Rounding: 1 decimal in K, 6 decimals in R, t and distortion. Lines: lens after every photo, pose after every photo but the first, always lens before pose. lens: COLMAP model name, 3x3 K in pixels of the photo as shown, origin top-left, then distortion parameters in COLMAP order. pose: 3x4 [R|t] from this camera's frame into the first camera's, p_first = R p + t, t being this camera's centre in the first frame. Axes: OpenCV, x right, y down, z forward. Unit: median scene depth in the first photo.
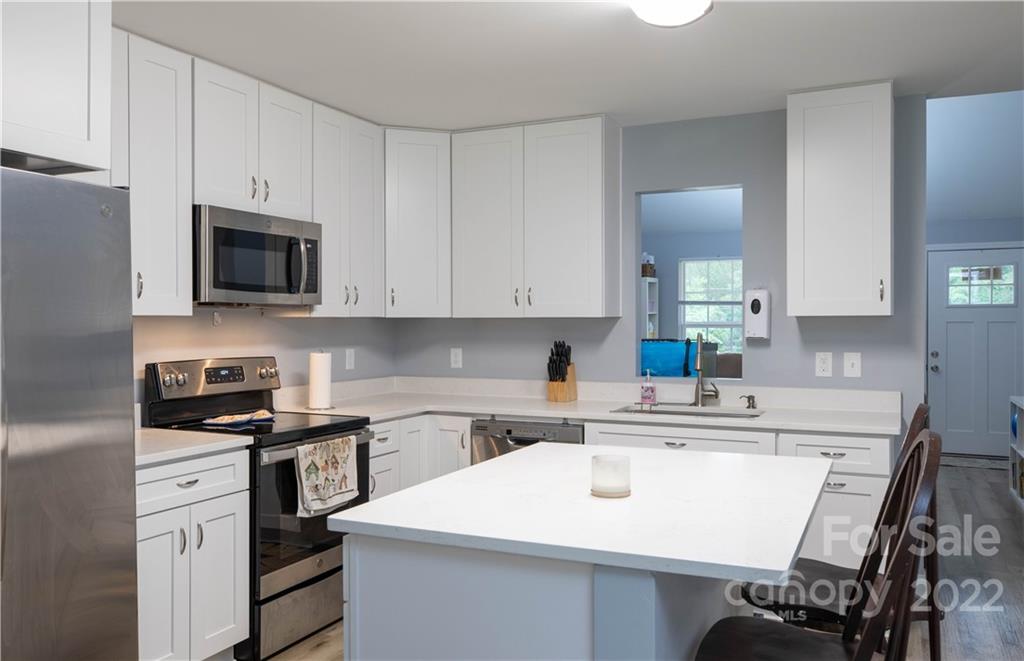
lens RADIAL K [[828.7, 0, 507.7], [0, 828.7, 328.5], [0, 0, 1]] dist [0.004784, 0.002519]
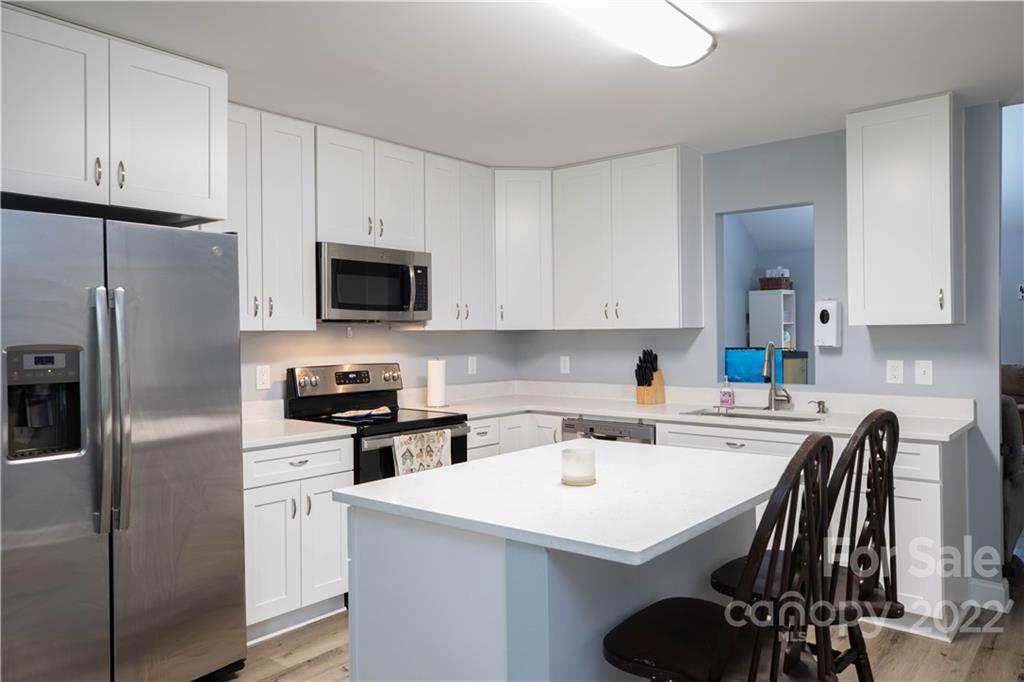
lens RADIAL K [[735.6, 0, 515.3], [0, 735.6, 335.5], [0, 0, 1]] dist [-0.004540, 0.025515]
pose [[0.969197, -0.007086, -0.246185, 0.150544], [0.006047, 0.999969, -0.004977, -0.000295], [0.246212, 0.003335, 0.969210, -0.005287]]
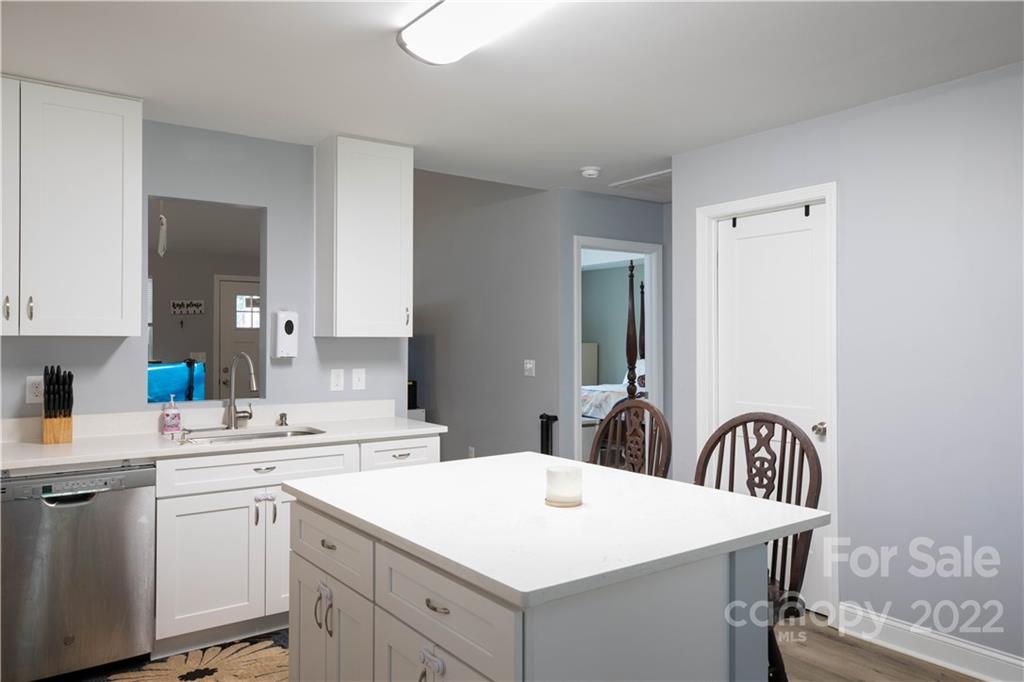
lens RADIAL K [[735.6, 0, 515.3], [0, 735.6, 335.5], [0, 0, 1]] dist [-0.004540, 0.025515]
pose [[0.481255, 0.008726, 0.876537, -0.382004], [0.006245, 0.999891, -0.013383, -0.002230], [-0.876558, 0.011914, 0.481148, 0.310234]]
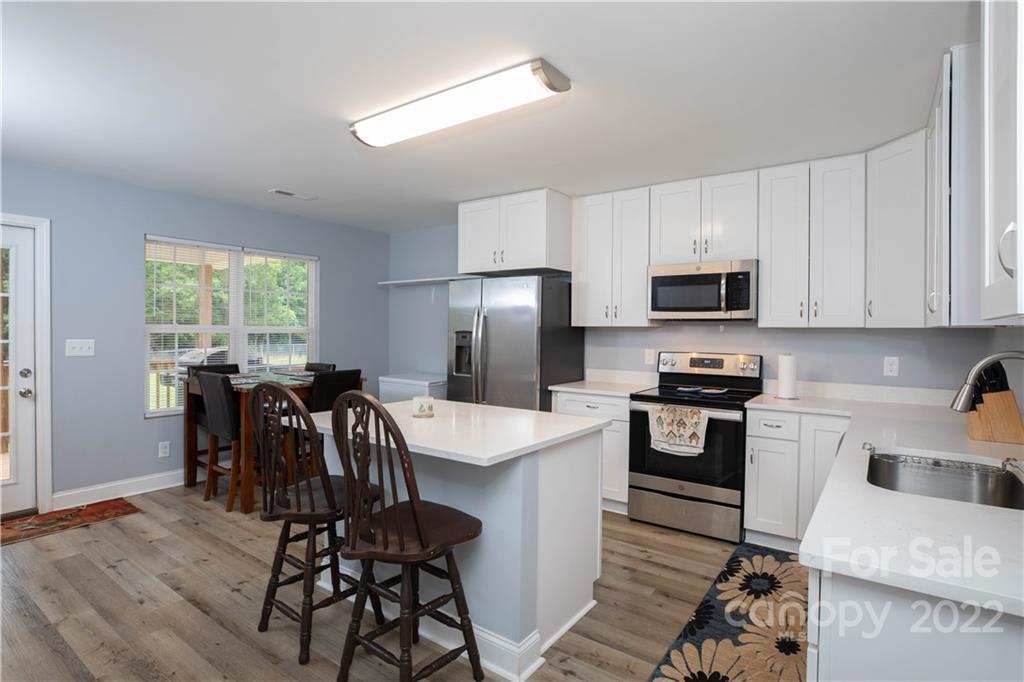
lens RADIAL K [[521.6, 0, 513.9], [0, 521.6, 336.7], [0, 0, 1]] dist [-0.039081, 0.014497]
pose [[-0.189695, 0.011457, -0.981776, 0.661048], [-0.017830, 0.999727, 0.015111, -0.004402], [0.981681, 0.020371, -0.189439, 0.745251]]
